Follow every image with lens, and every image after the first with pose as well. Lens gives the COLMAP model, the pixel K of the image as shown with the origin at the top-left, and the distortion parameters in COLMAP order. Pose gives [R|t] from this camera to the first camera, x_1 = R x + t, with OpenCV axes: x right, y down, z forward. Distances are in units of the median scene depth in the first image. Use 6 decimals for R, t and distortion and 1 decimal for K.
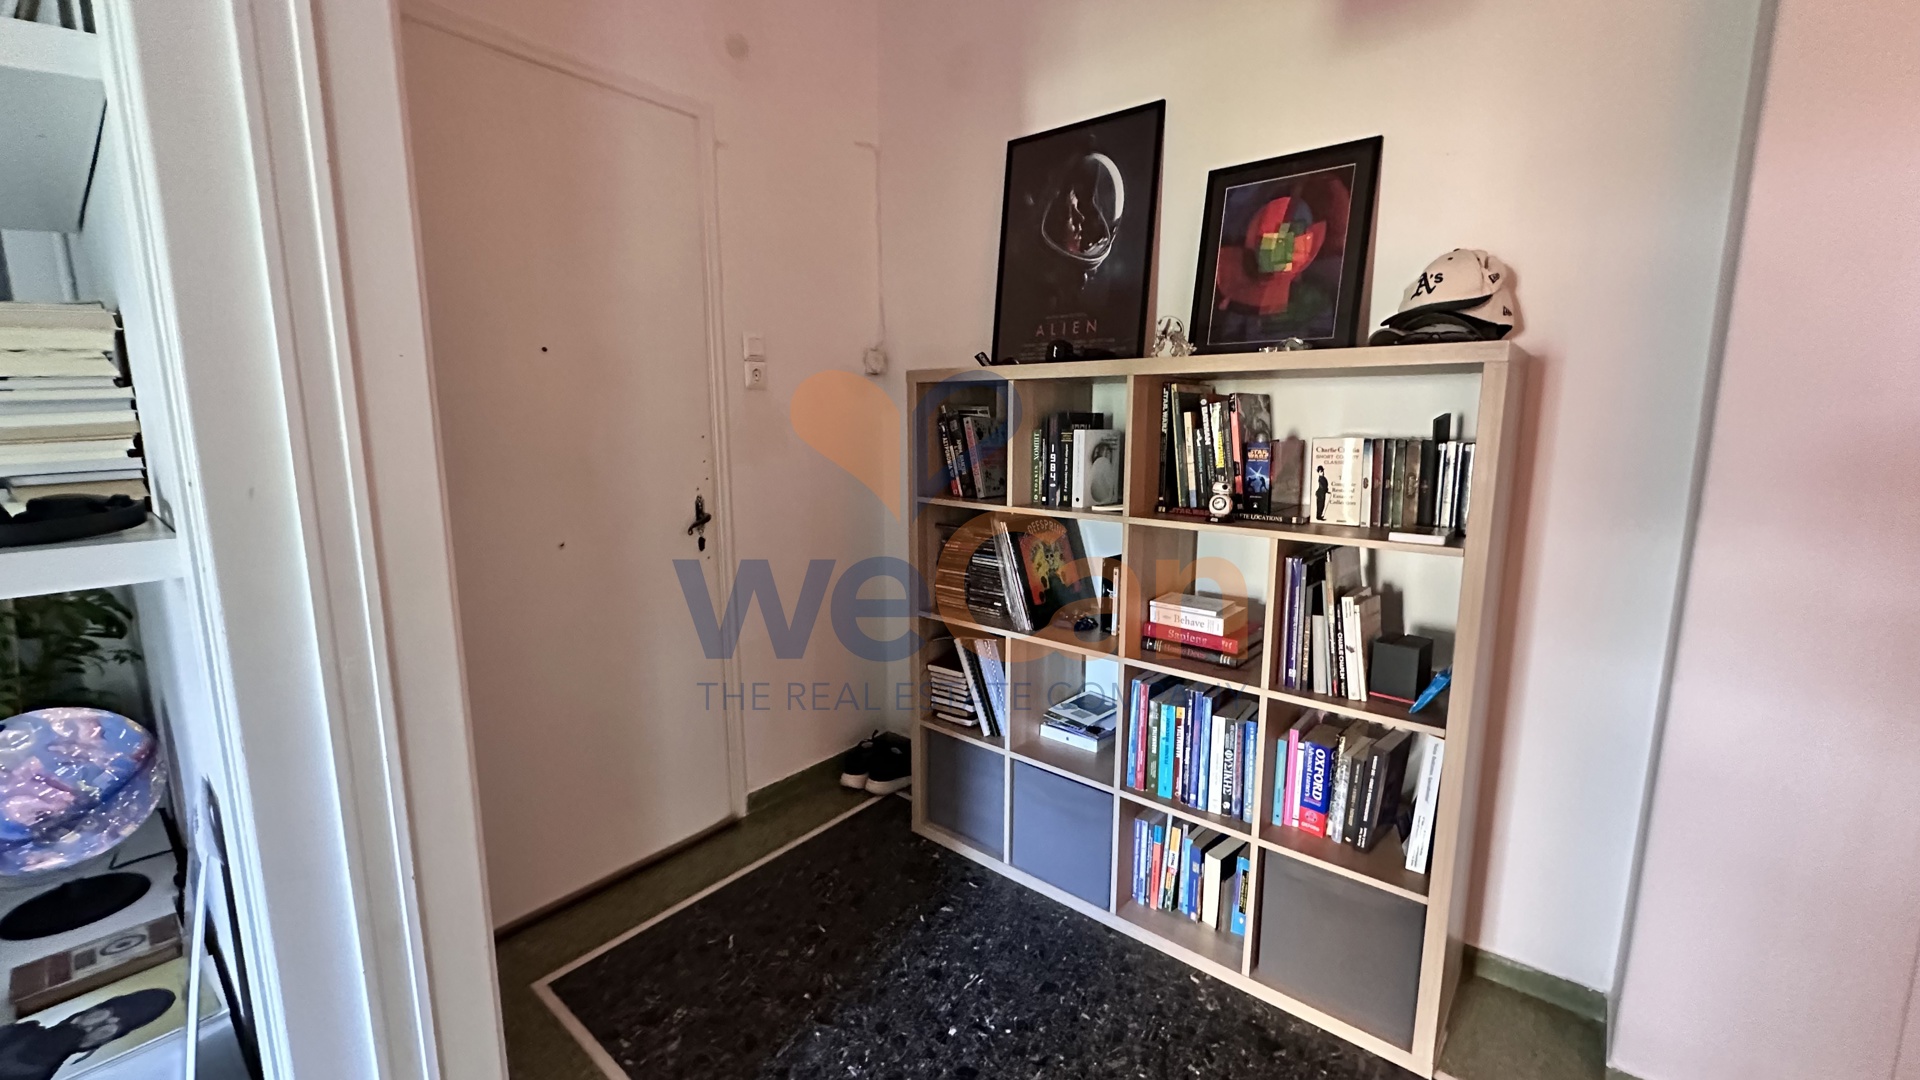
lens RADIAL K [[767.2, 0, 968.2], [0, 767.2, 540.6], [0, 0, 1]] dist [-0.000469, 0.000655]
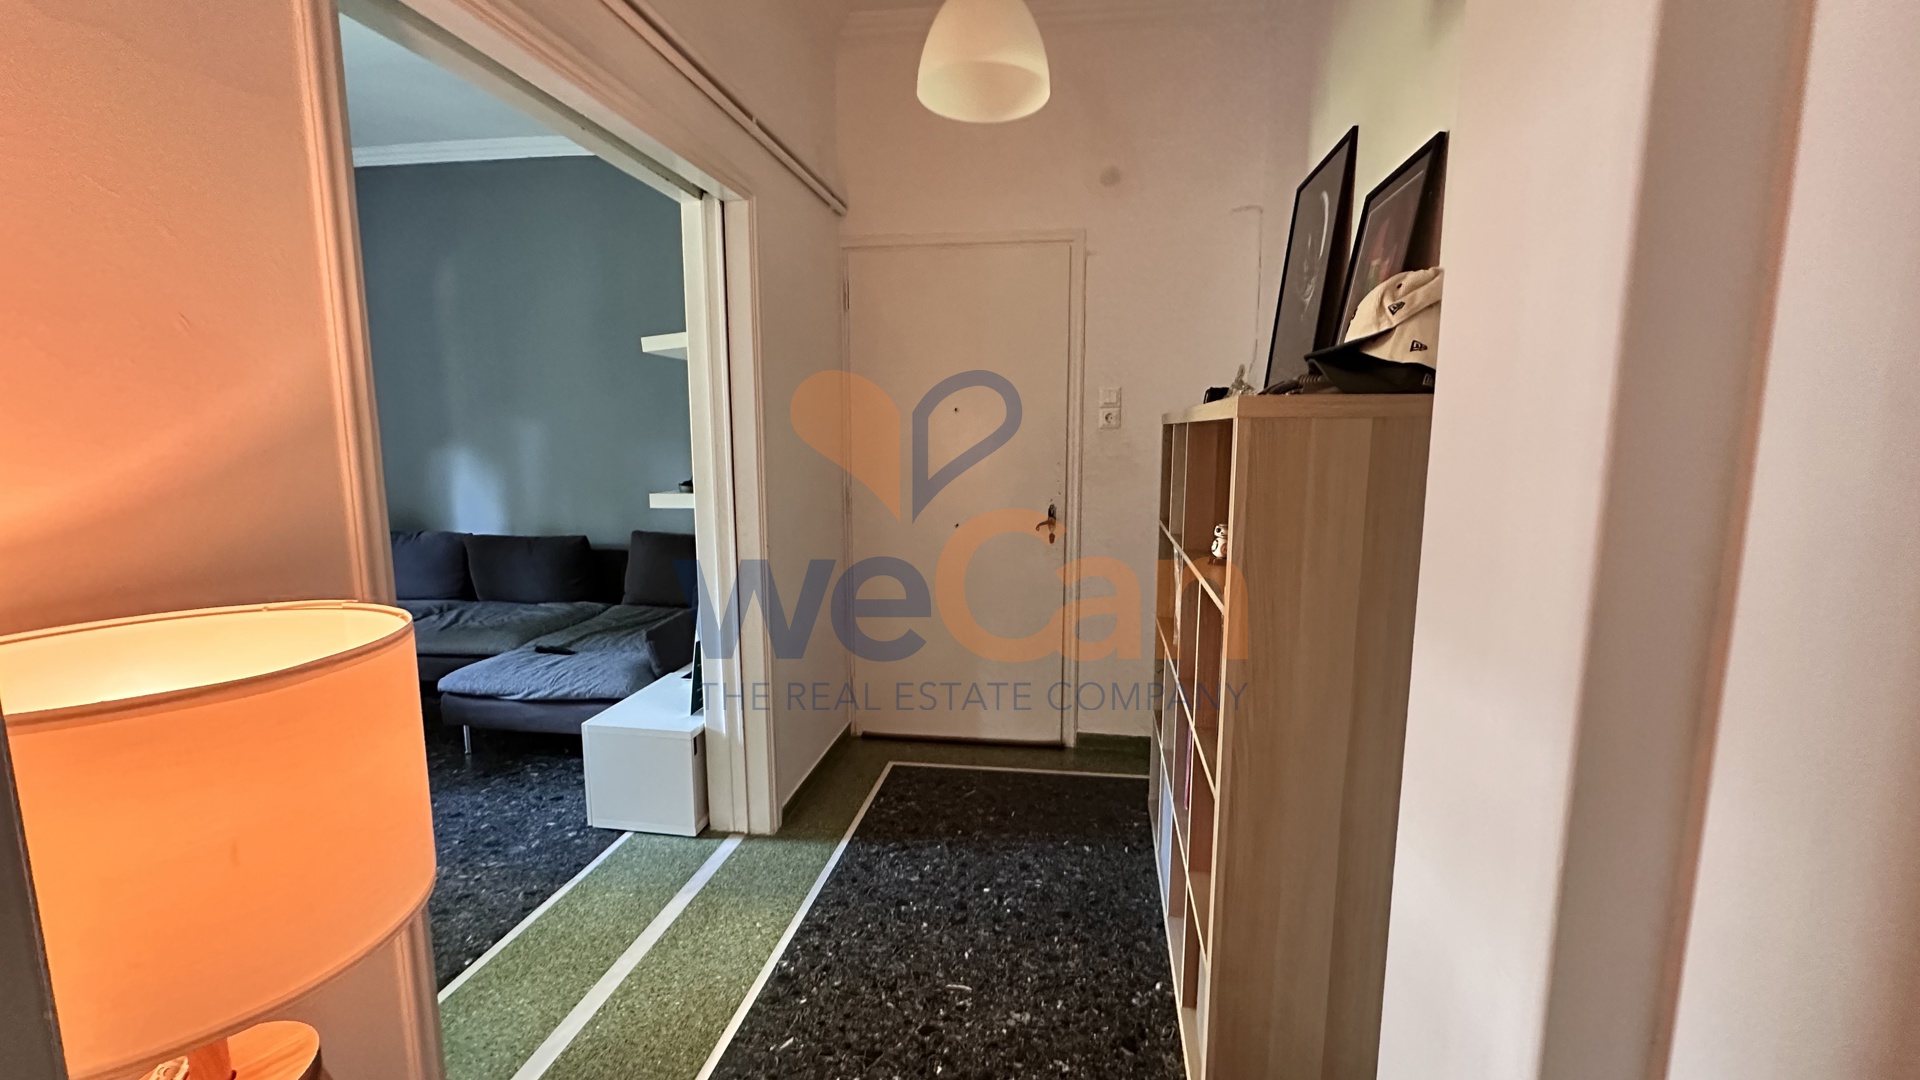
lens RADIAL K [[767.2, 0, 962.8], [0, 767.2, 543.2], [0, 0, 1]] dist [-0.000469, 0.000655]
pose [[0.506733, 0.122575, -0.853345, 1.257145], [-0.135698, 0.988842, 0.061457, -0.083482], [0.851357, 0.084654, 0.517712, 0.205451]]
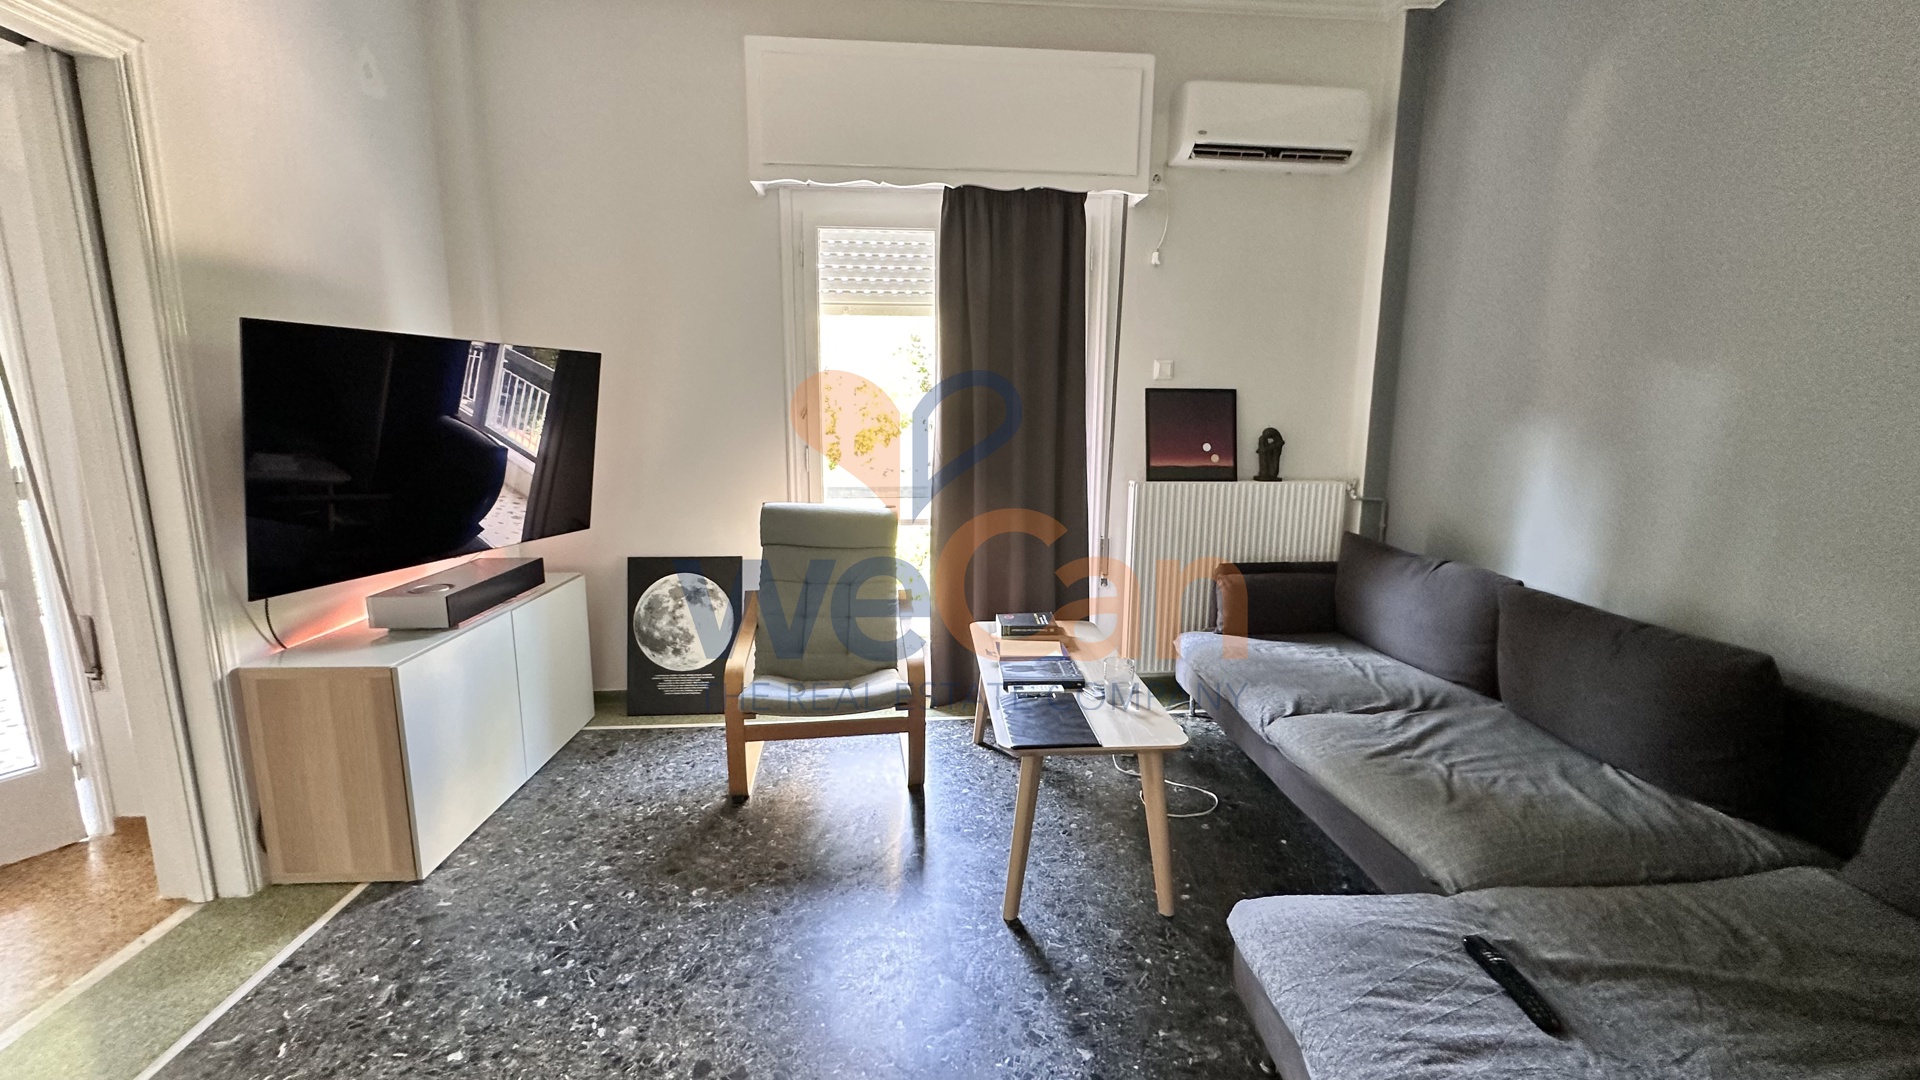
lens RADIAL K [[767.2, 0, 960.0], [0, 767.2, 541.6], [0, 0, 1]] dist [-0.000469, 0.000655]
pose [[-0.732462, 0.110191, -0.671831, -0.433000], [-0.114084, 0.952996, 0.280685, -0.080709], [0.671181, 0.282237, -0.685462, 0.428534]]
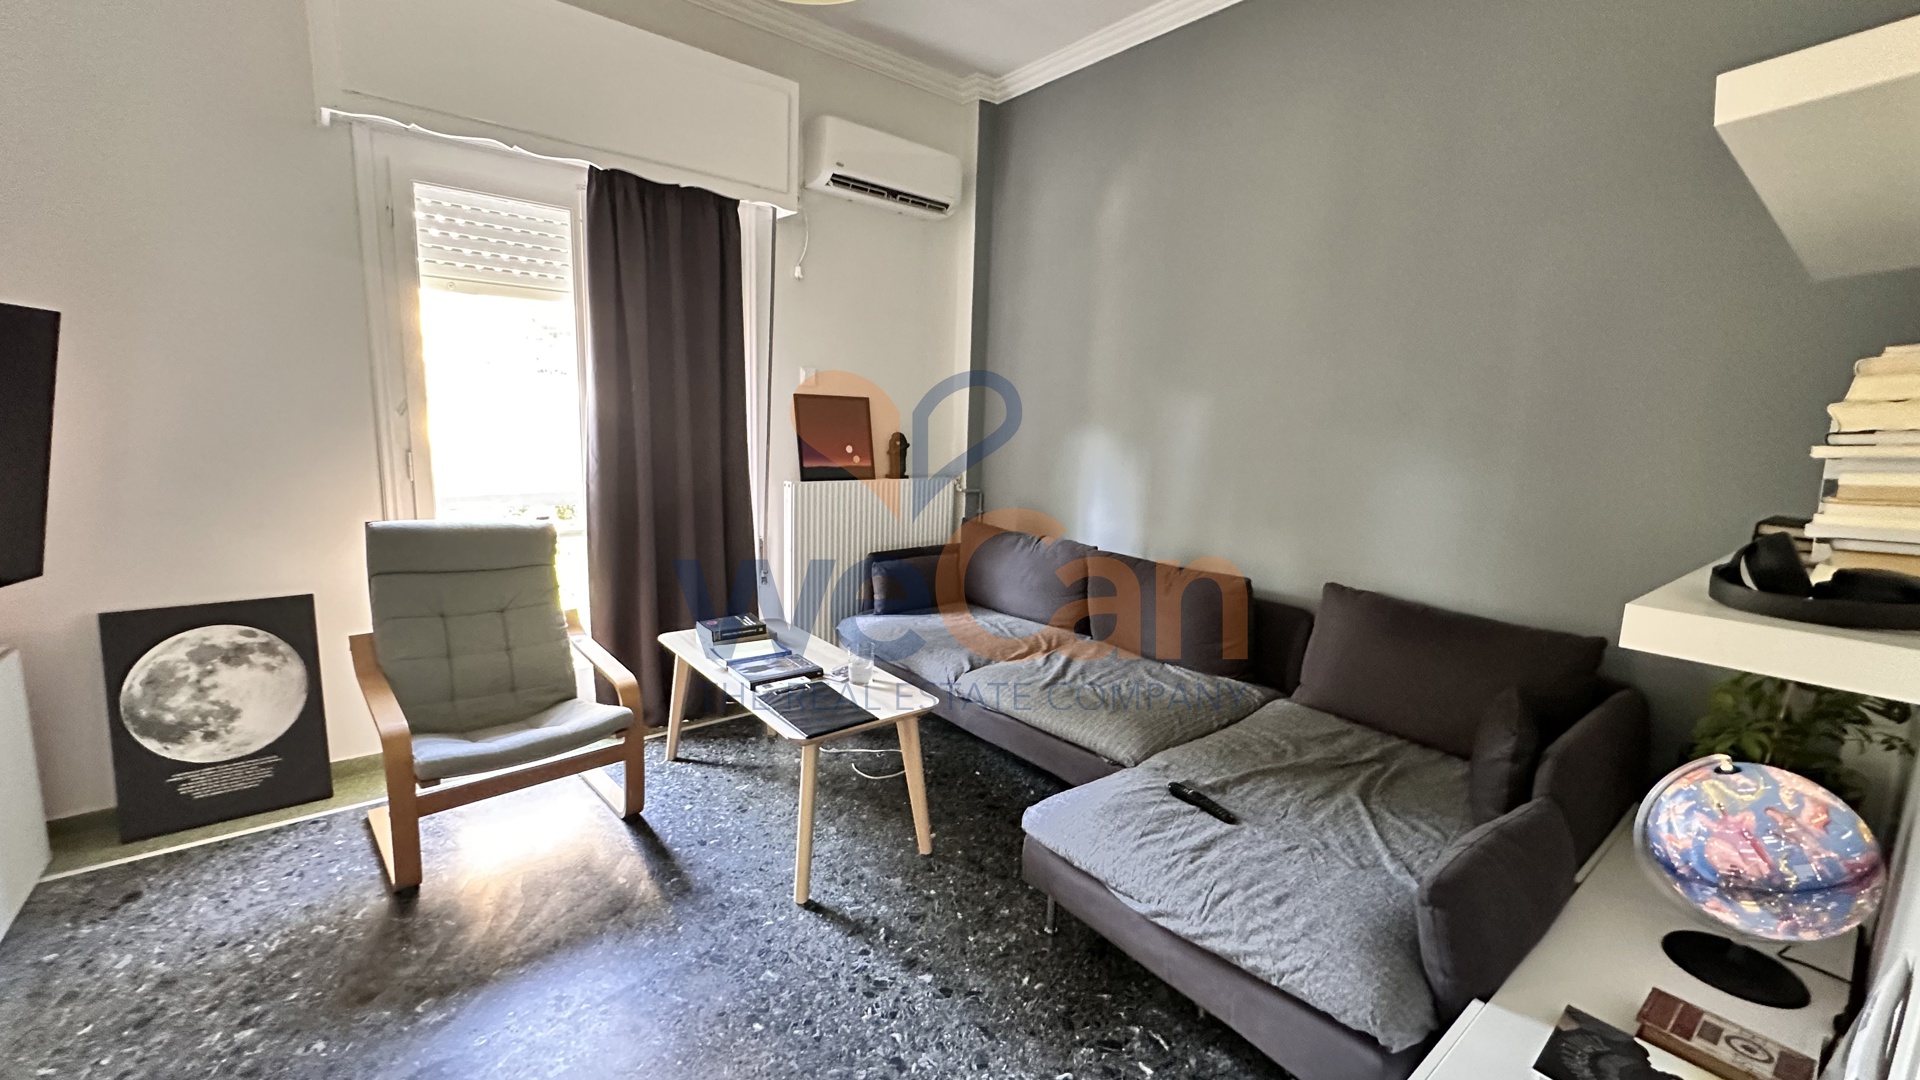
lens RADIAL K [[767.2, 0, 962.9], [0, 767.2, 542.7], [0, 0, 1]] dist [-0.000469, 0.000655]
pose [[-0.205123, 0.150633, -0.967075, -0.109914], [-0.187018, 0.963847, 0.189798, -0.041580], [0.960702, 0.219793, -0.169536, 0.116207]]
